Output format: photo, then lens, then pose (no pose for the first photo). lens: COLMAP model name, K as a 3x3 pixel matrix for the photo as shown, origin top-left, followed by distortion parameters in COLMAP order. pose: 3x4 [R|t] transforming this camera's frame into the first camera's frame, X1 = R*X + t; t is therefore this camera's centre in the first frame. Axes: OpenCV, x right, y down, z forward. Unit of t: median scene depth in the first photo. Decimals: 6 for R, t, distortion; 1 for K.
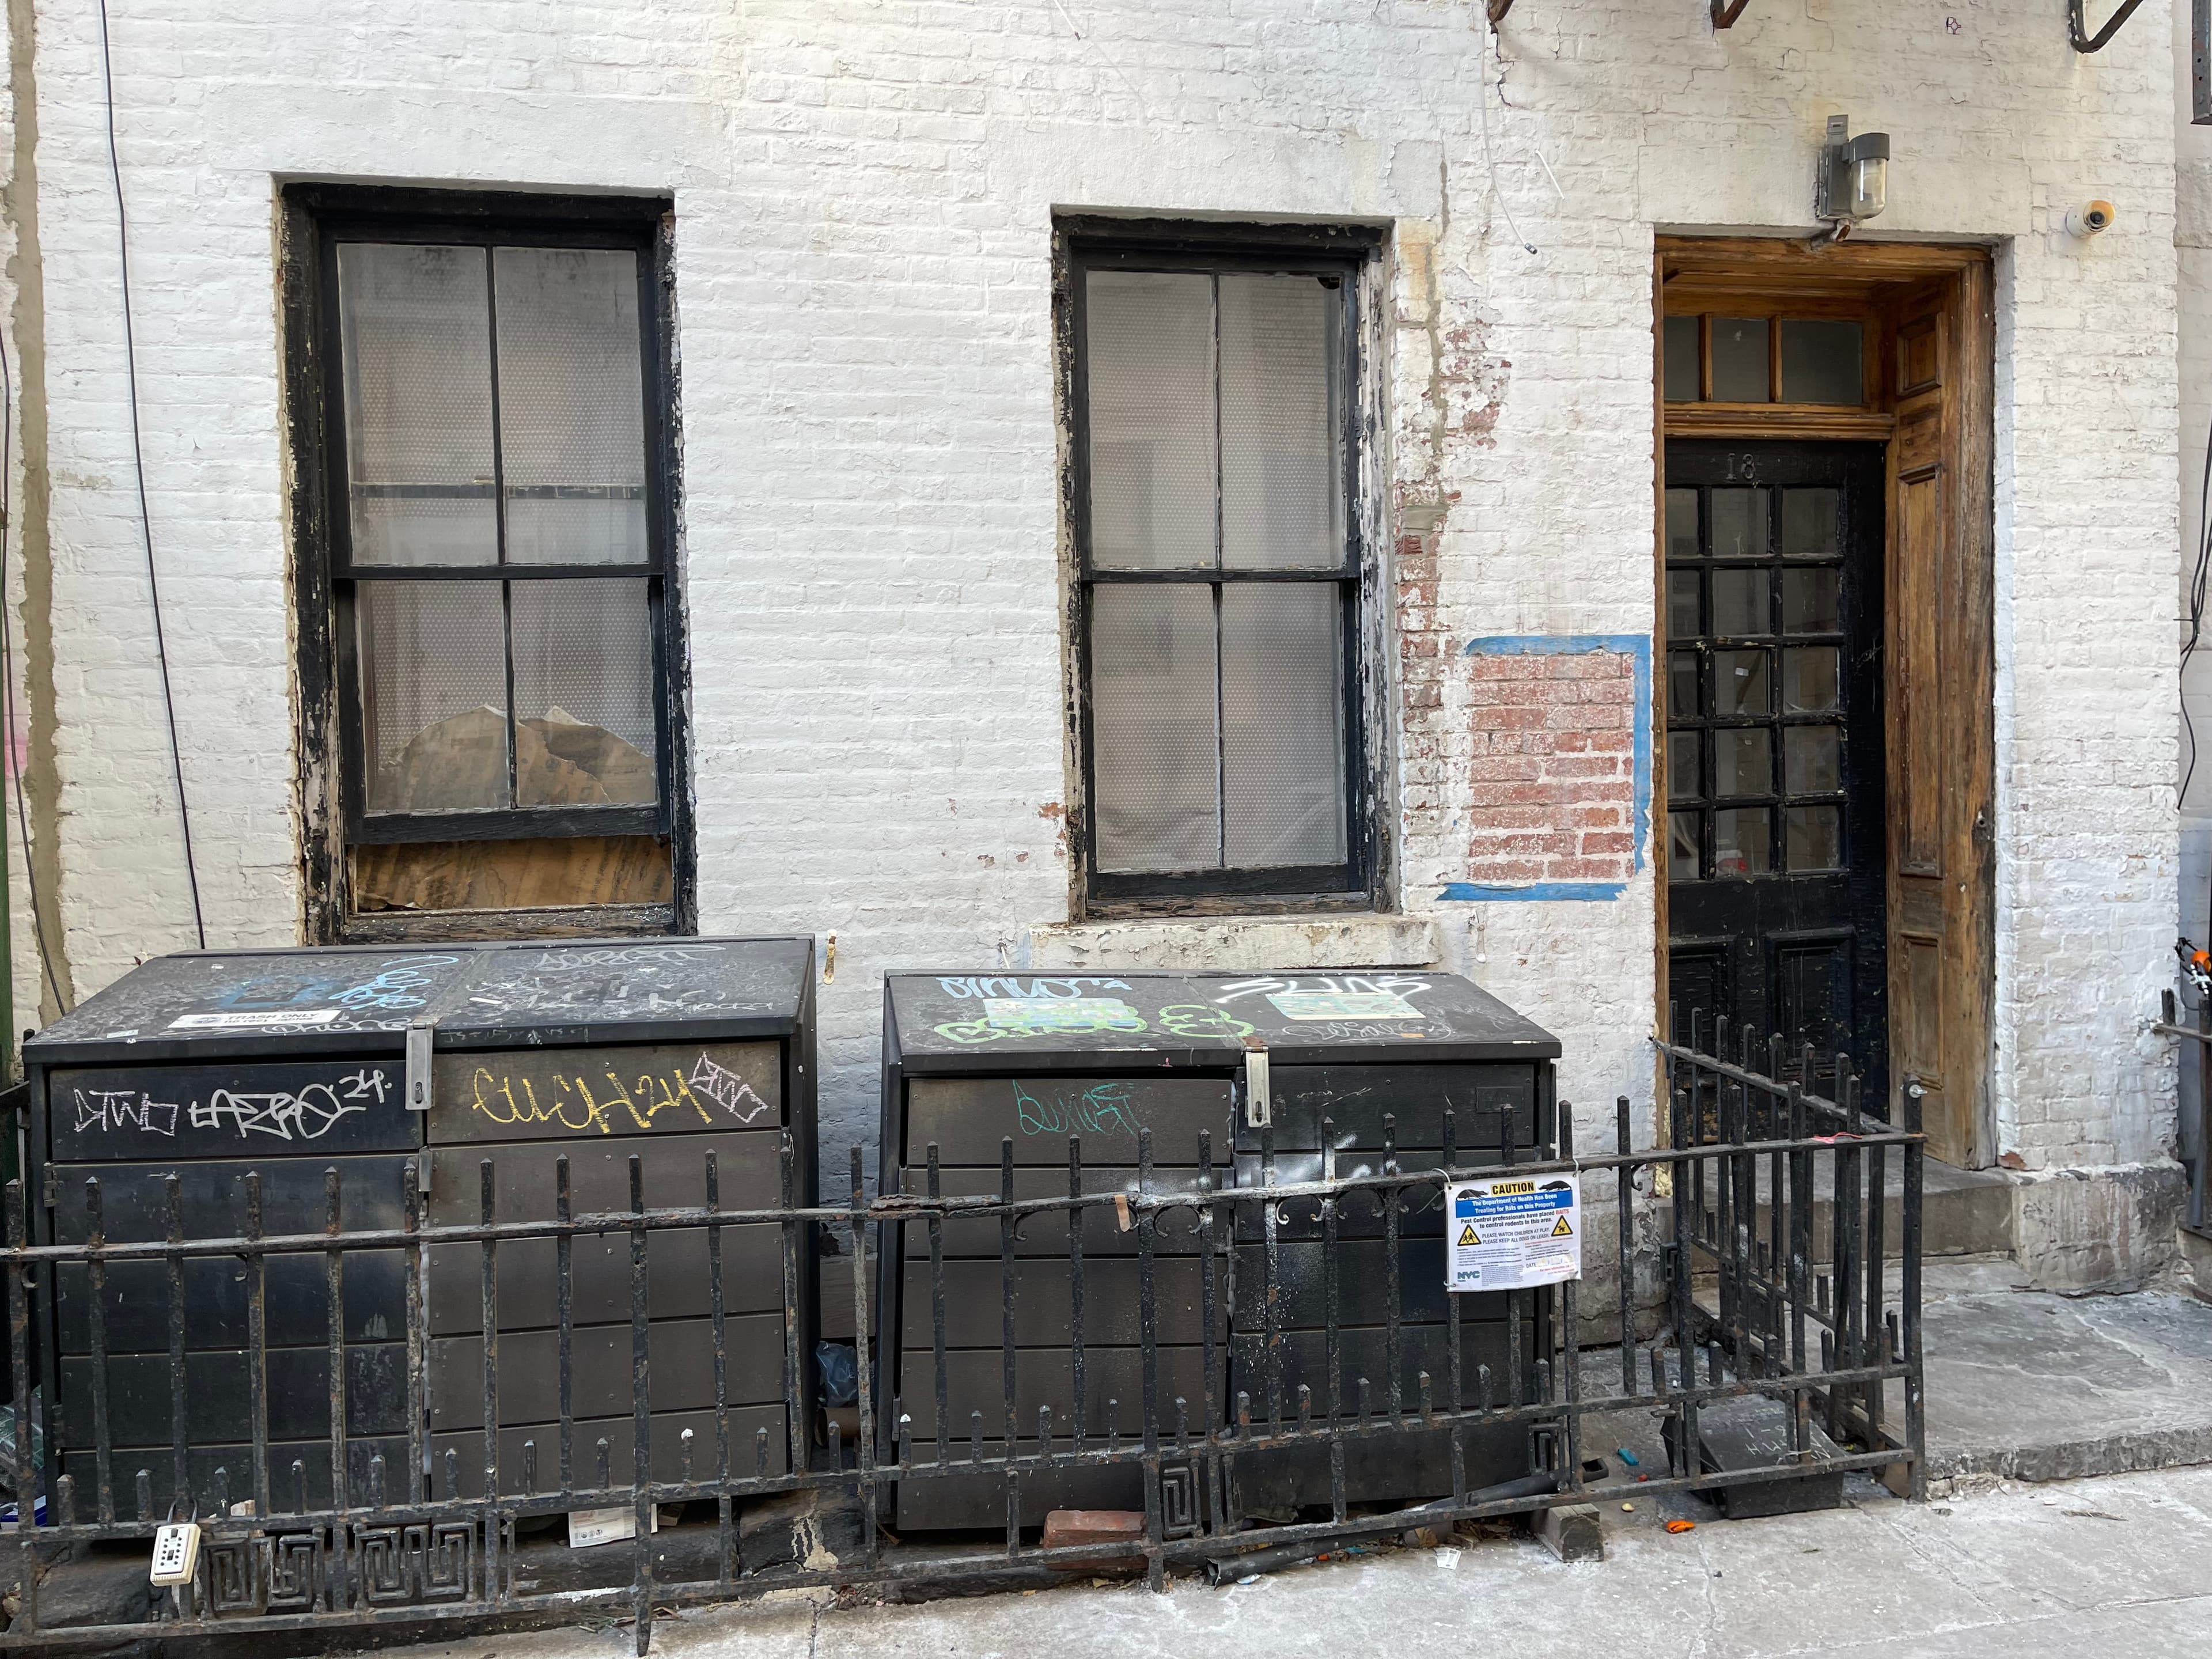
lens RADIAL K [[1620.4, 0, 1106.0], [0, 1620.4, 829.5], [0, 0, 1]] dist [0.054300, -0.066273]
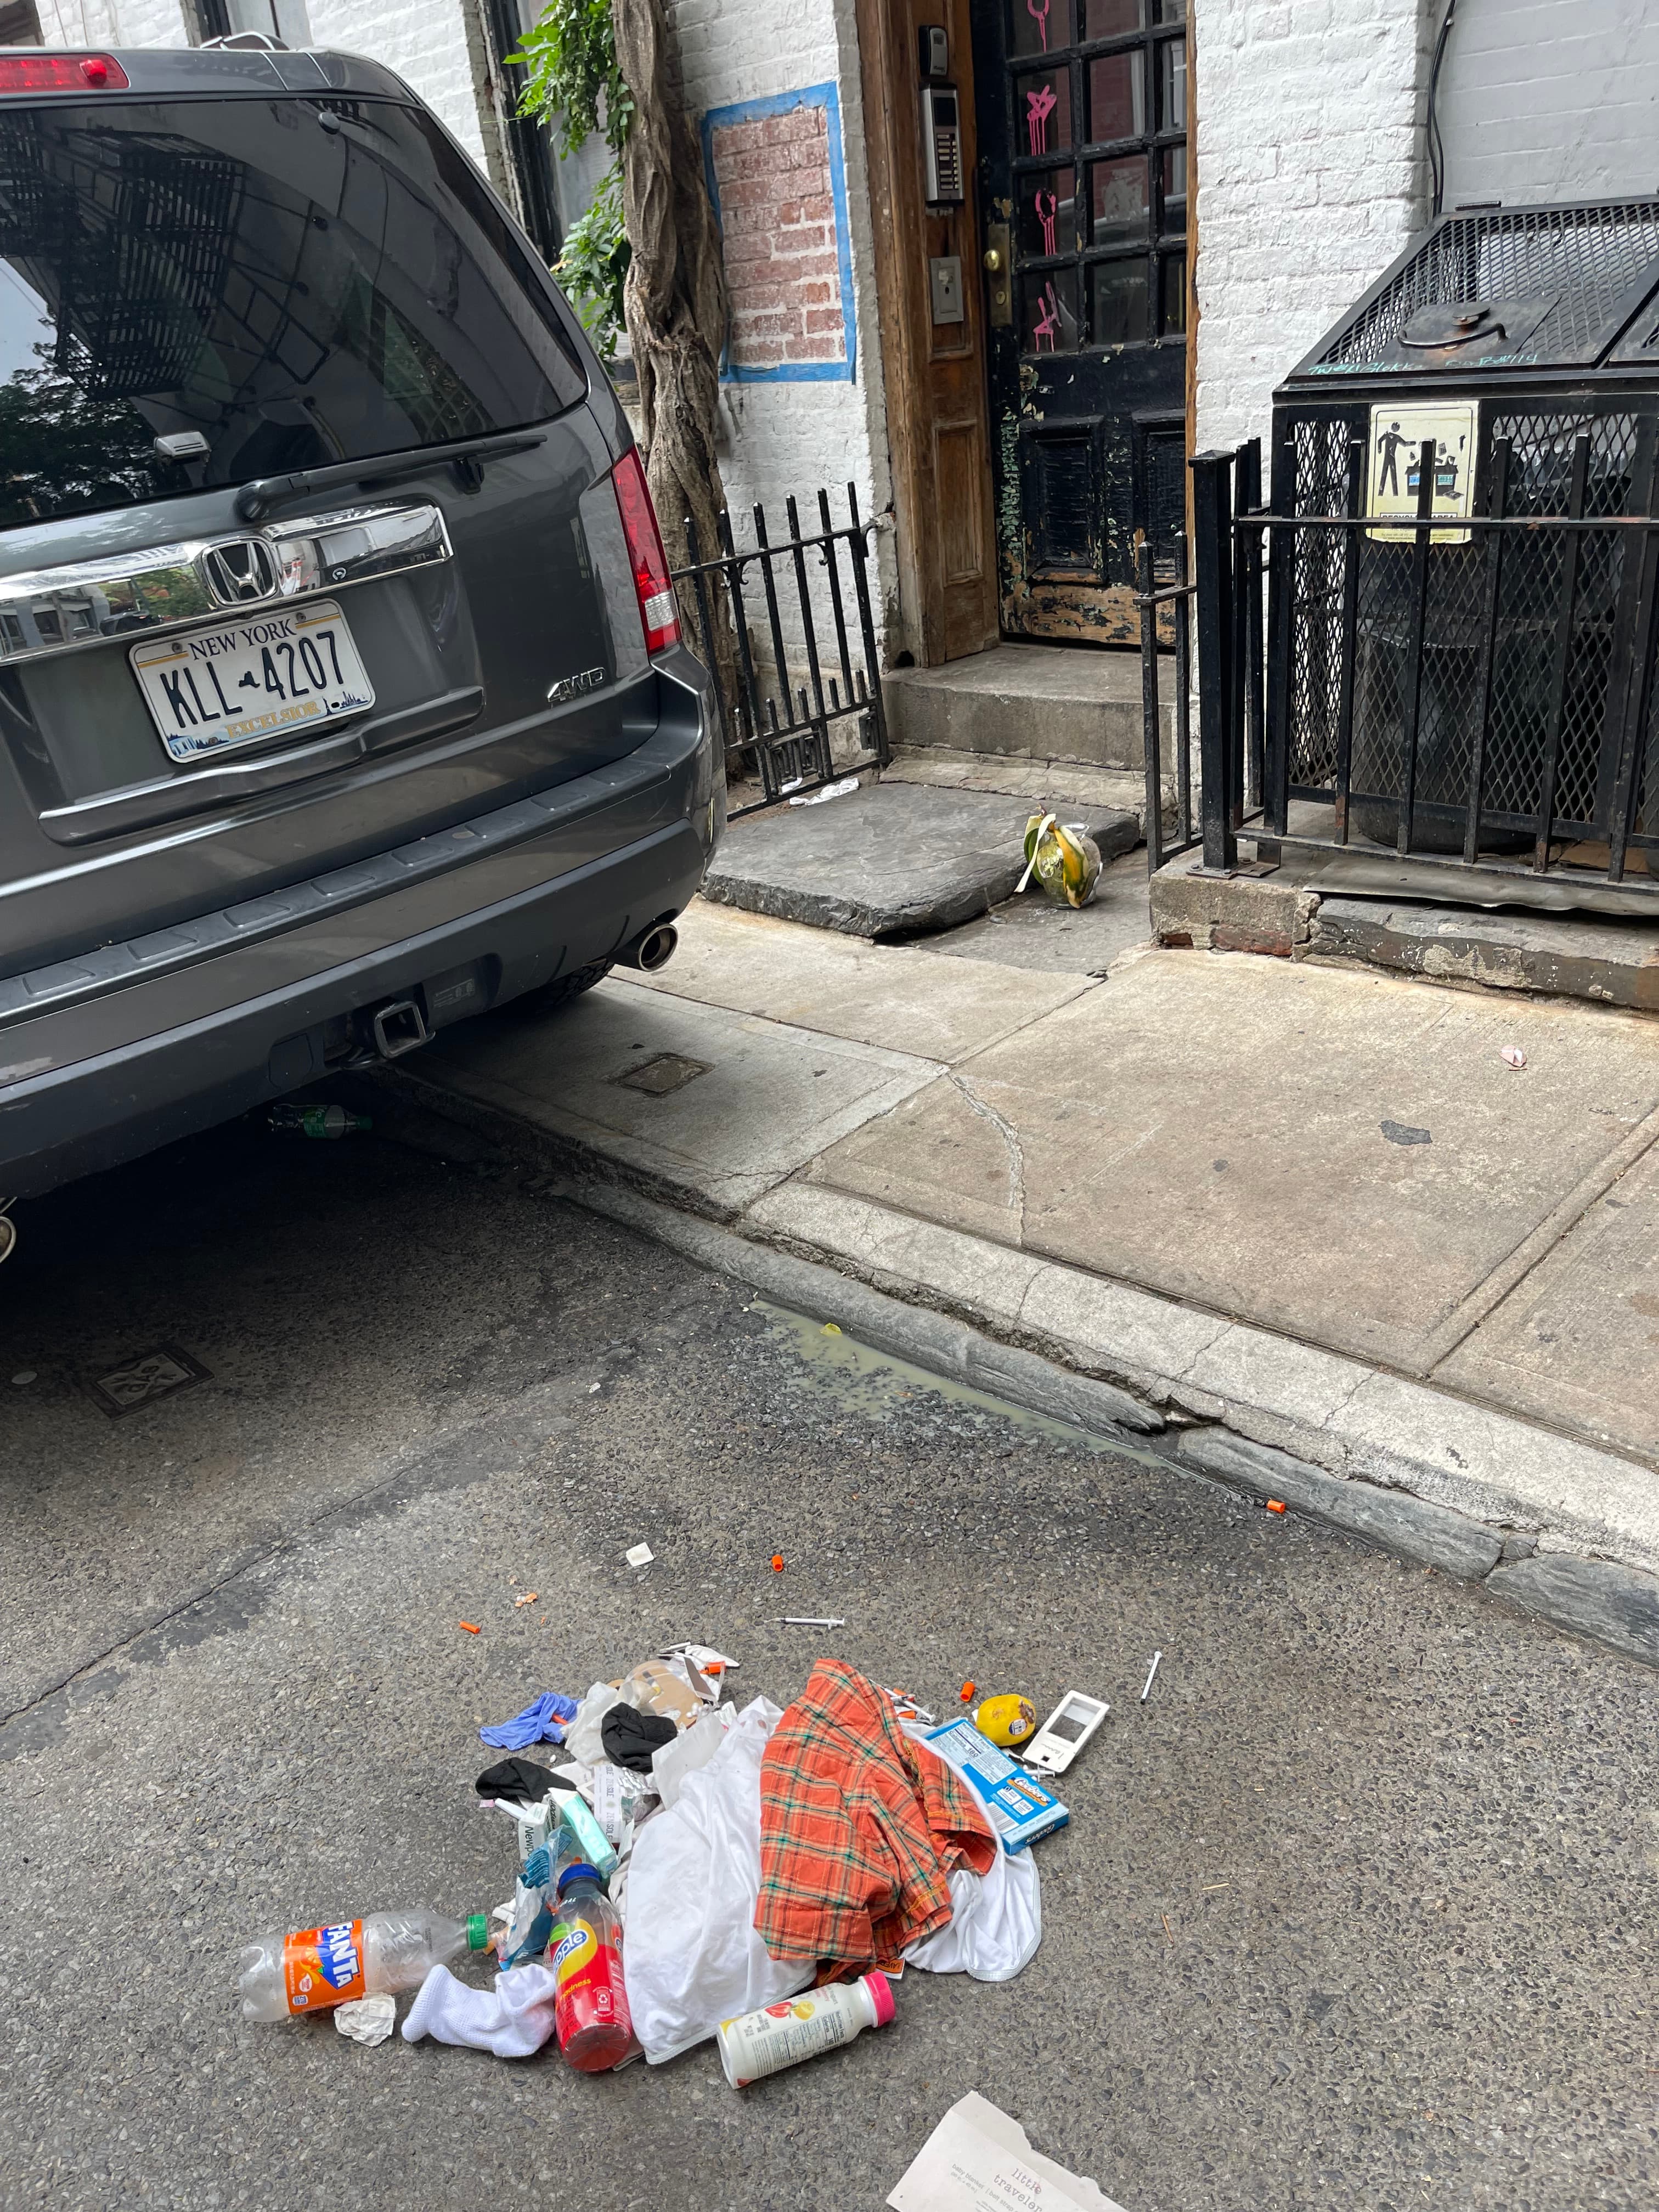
lens RADIAL K [[1627.8, 0, 829.5], [0, 1627.8, 1106.0], [0, 0, 1]] dist [0.108788, -0.139526]
pose [[0.604249, 0.311050, -0.733575, 1.255619], [0.054637, 0.902314, 0.427603, 0.009010], [0.794920, -0.298459, 0.528227, 0.284803]]
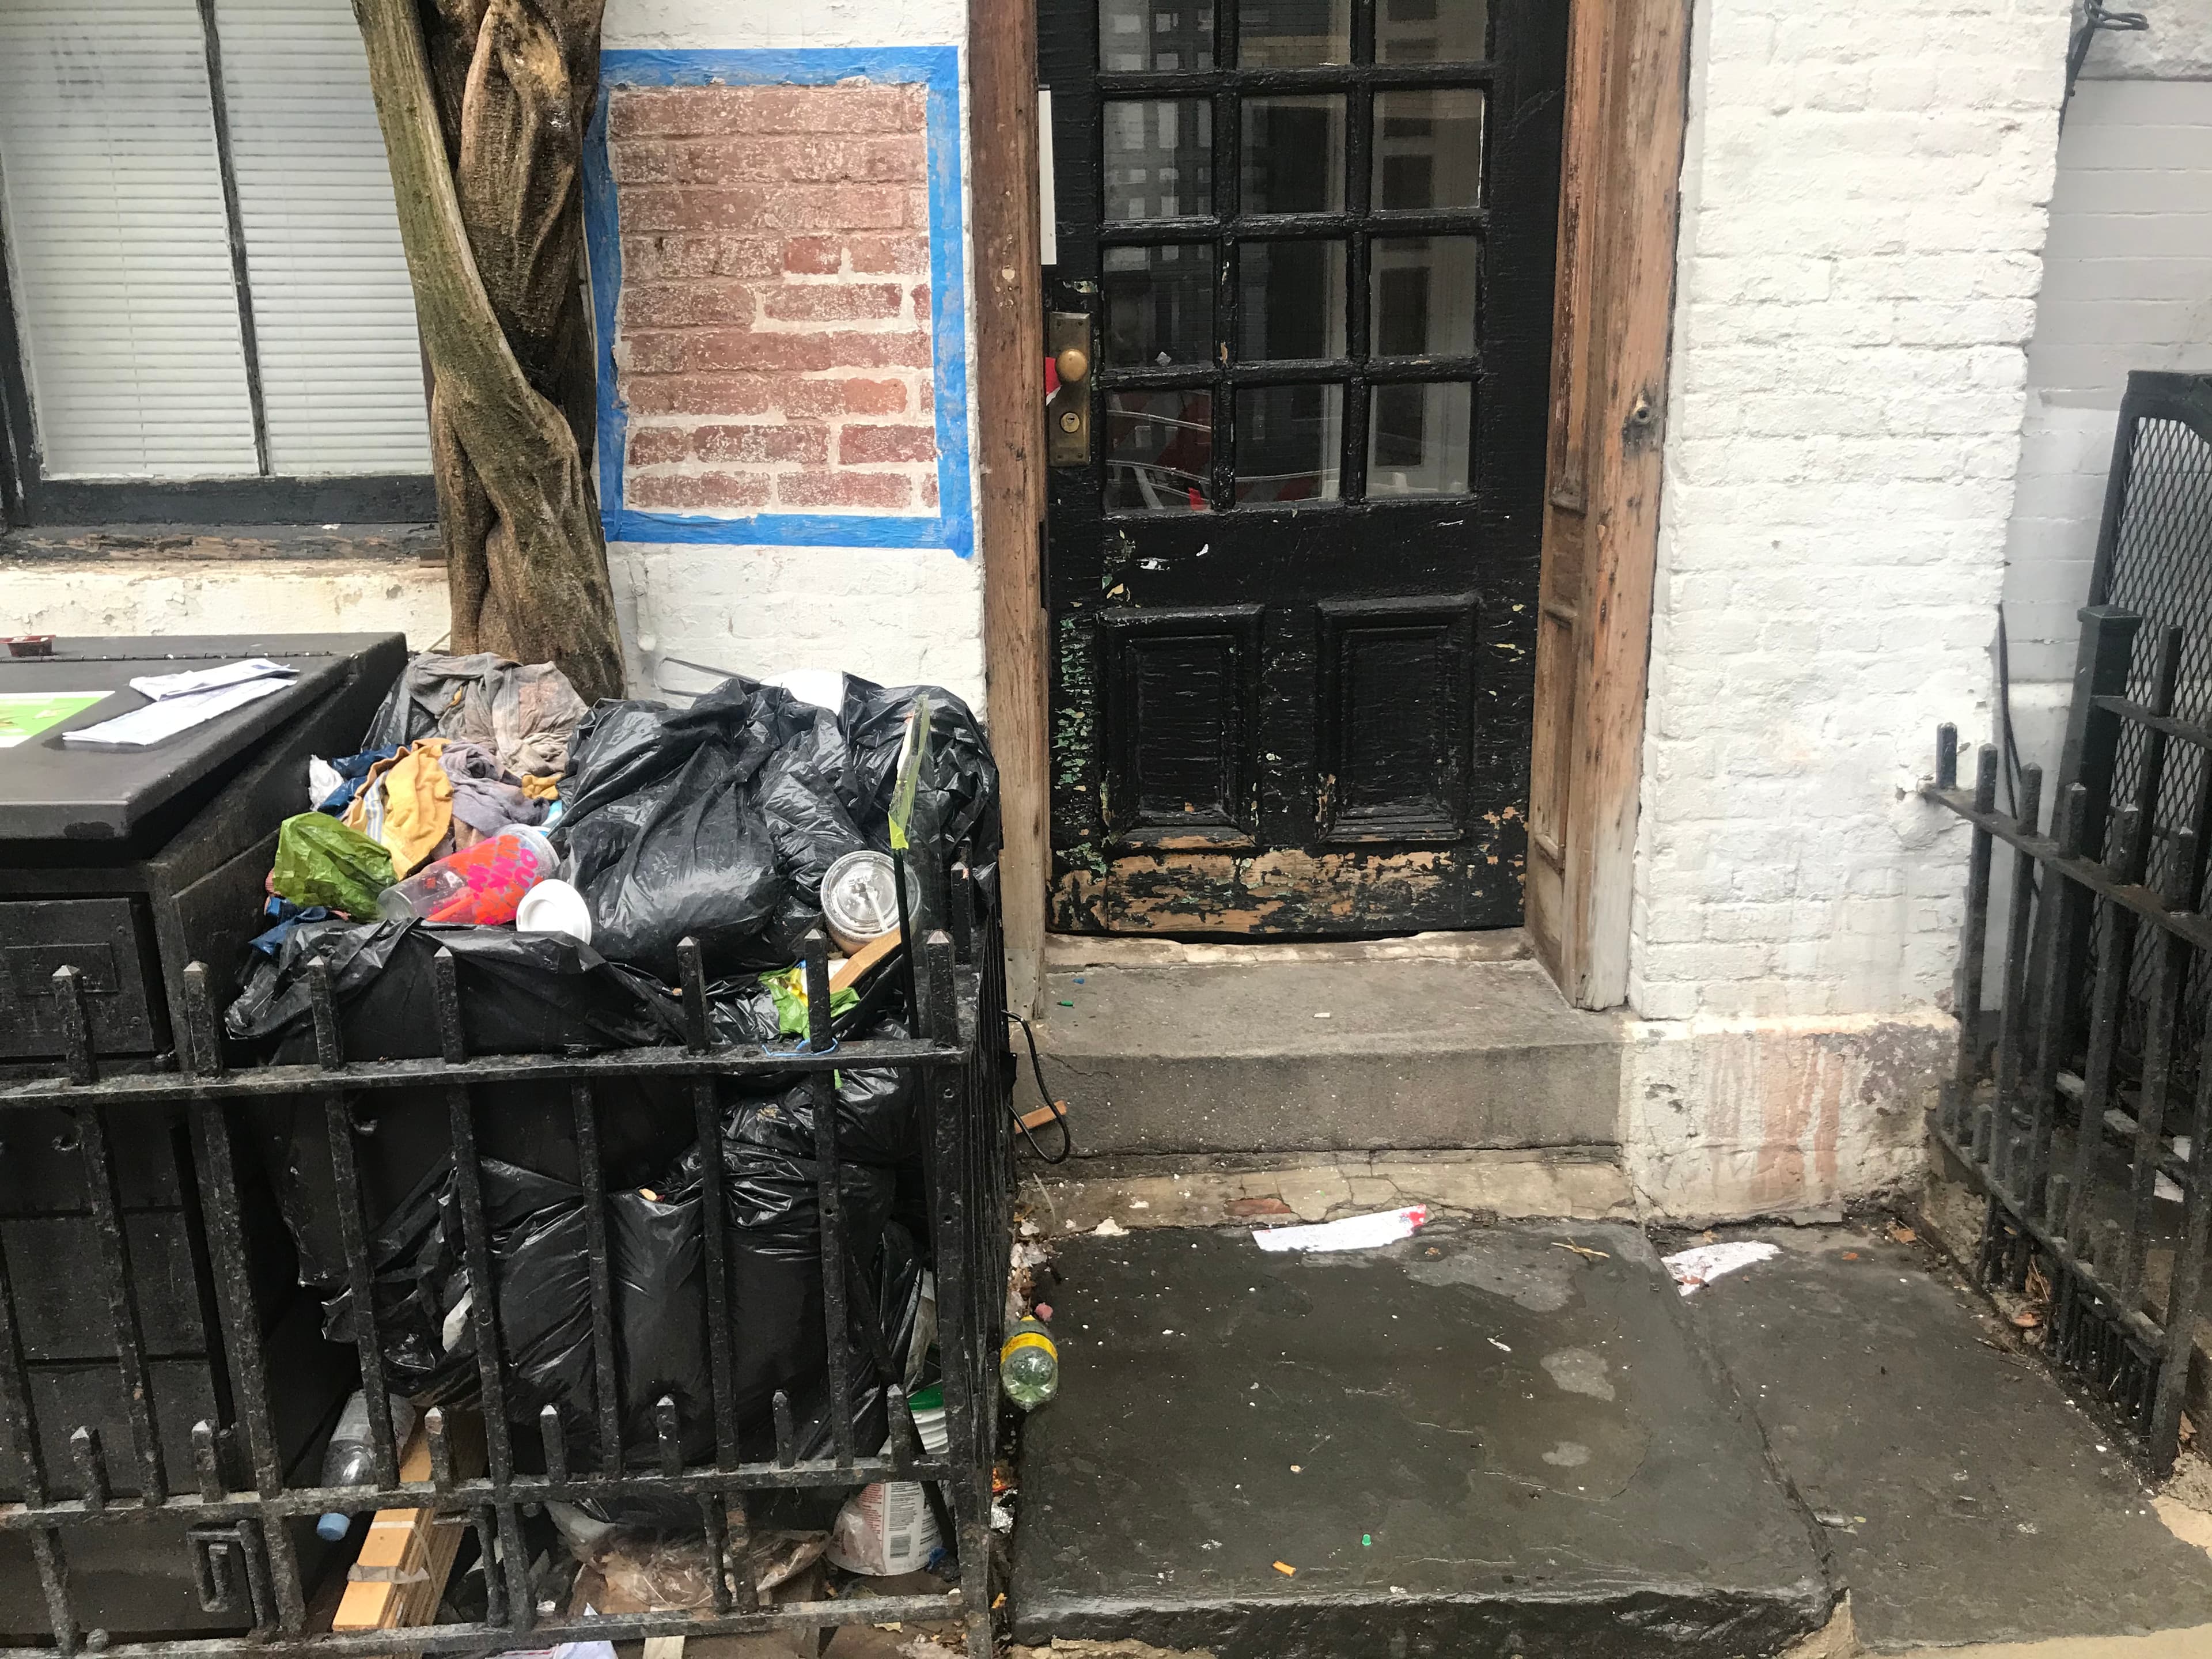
lens RADIAL K [[1869.3, 0, 1106.0], [0, 1869.3, 829.5], [0, 0, 1]] dist [0.026461, 0.003111]
pose [[0.991301, 0.041745, -0.124818, 0.469874], [-0.012991, 0.974770, 0.222834, -0.006958], [0.130971, -0.219274, 0.966833, 0.354996]]
